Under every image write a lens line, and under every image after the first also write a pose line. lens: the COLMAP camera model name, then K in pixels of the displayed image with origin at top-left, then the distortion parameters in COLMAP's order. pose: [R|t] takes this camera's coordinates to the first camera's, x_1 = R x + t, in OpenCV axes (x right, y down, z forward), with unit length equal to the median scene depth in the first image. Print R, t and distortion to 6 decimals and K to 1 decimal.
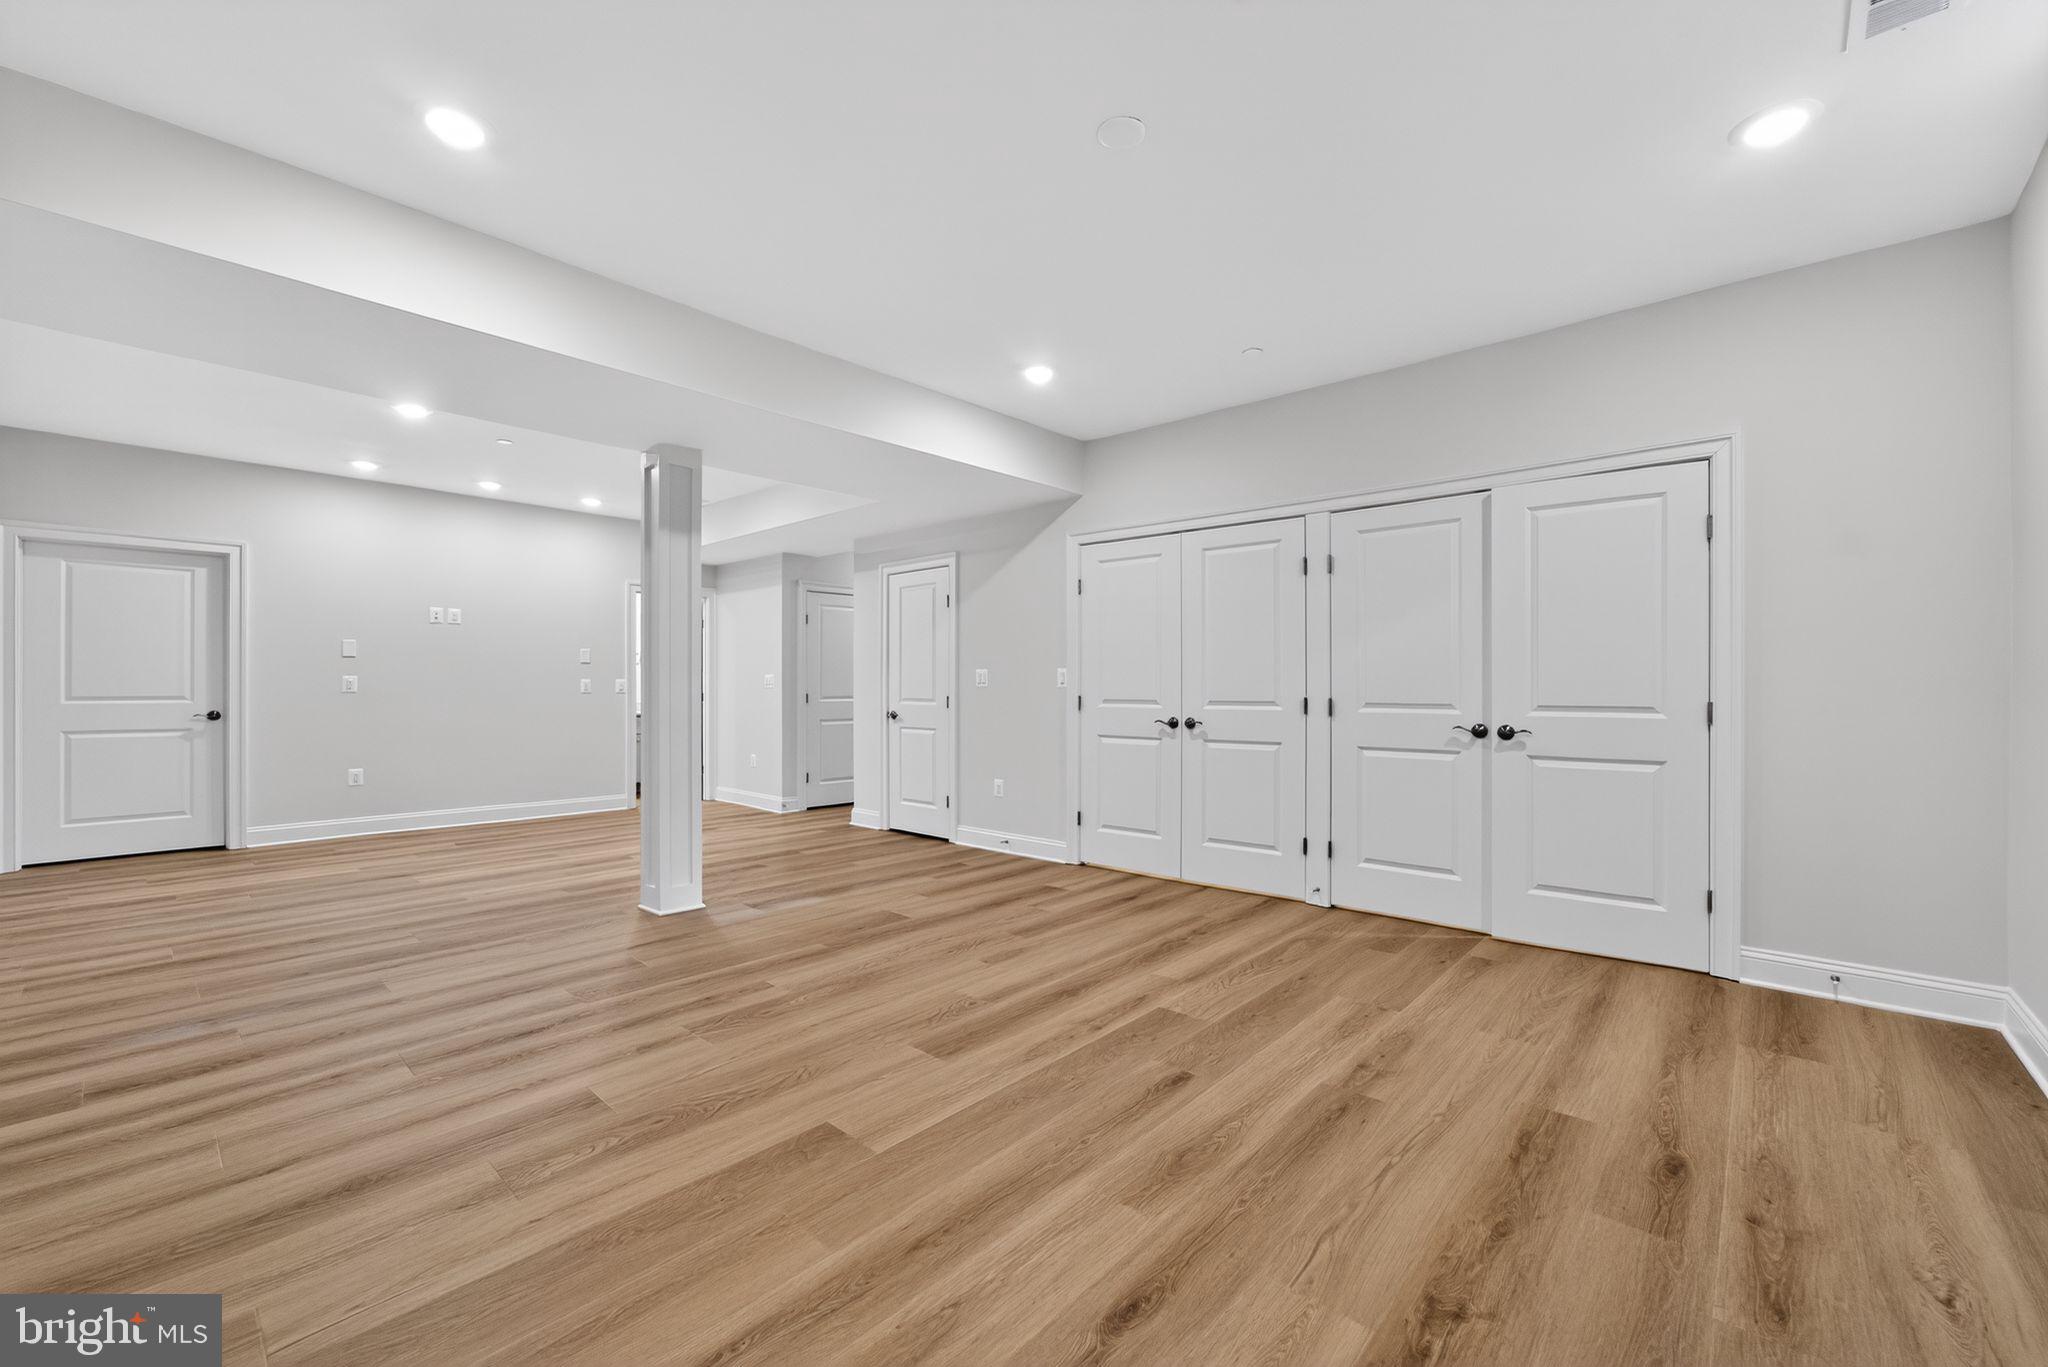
lens RADIAL K [[835.0, 0, 1015.3], [0, 835.0, 691.9], [0, 0, 1]] dist [-0.007408, 0.001375]
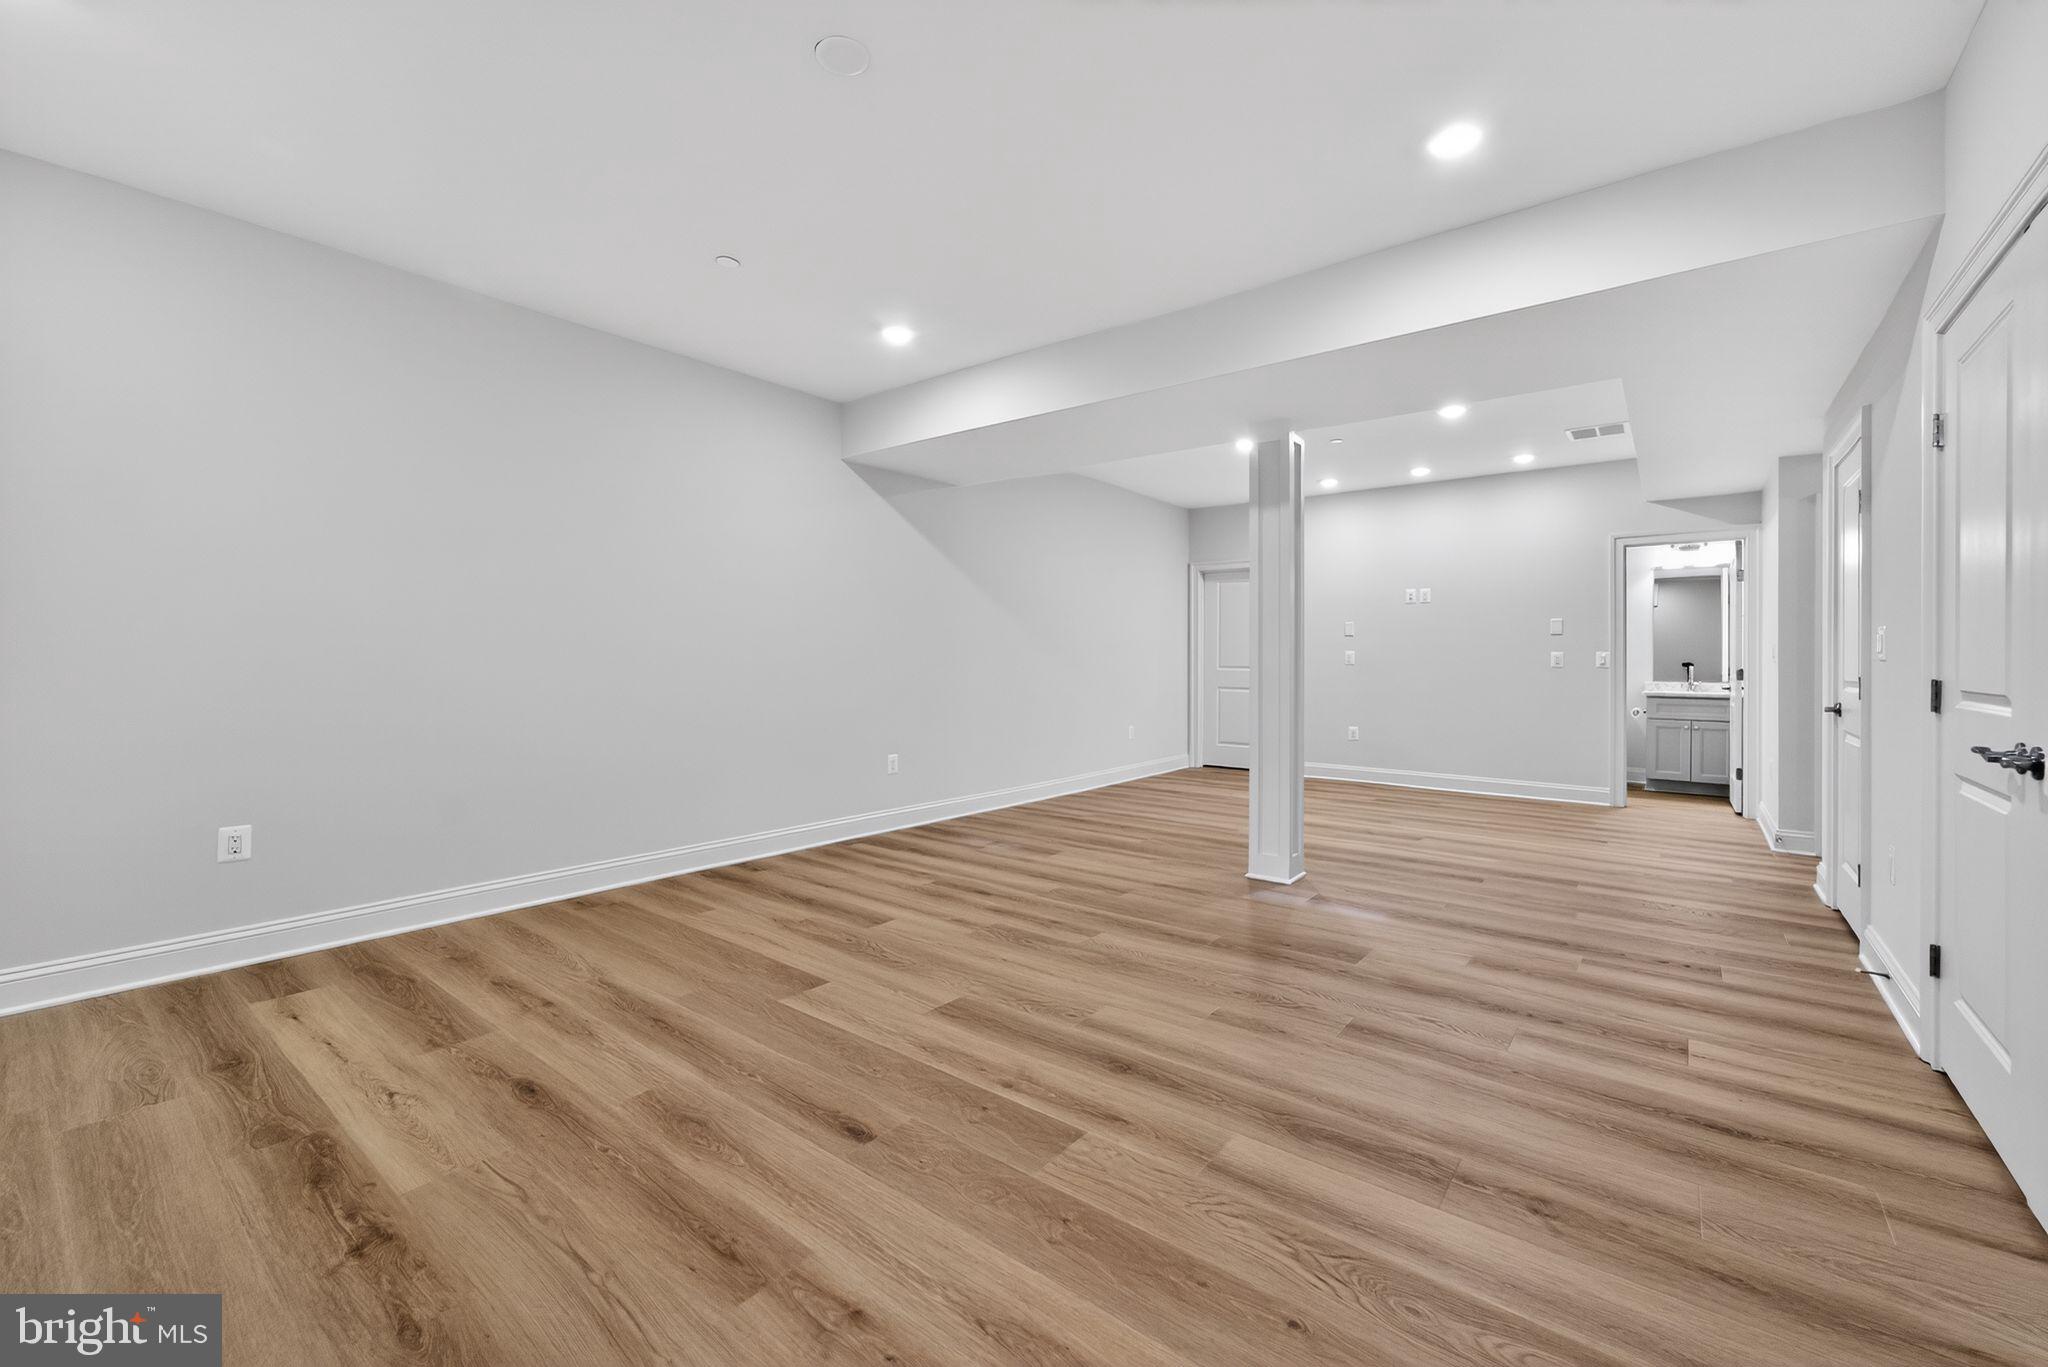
lens RADIAL K [[835.0, 0, 1030.5], [0, 835.0, 652.2], [0, 0, 1]] dist [-0.007408, 0.001375]
pose [[0.064700, -0.013154, -0.997818, 0.835964], [-0.005112, 0.999896, -0.013513, 0.001367], [0.997892, 0.005975, 0.064626, 0.902679]]
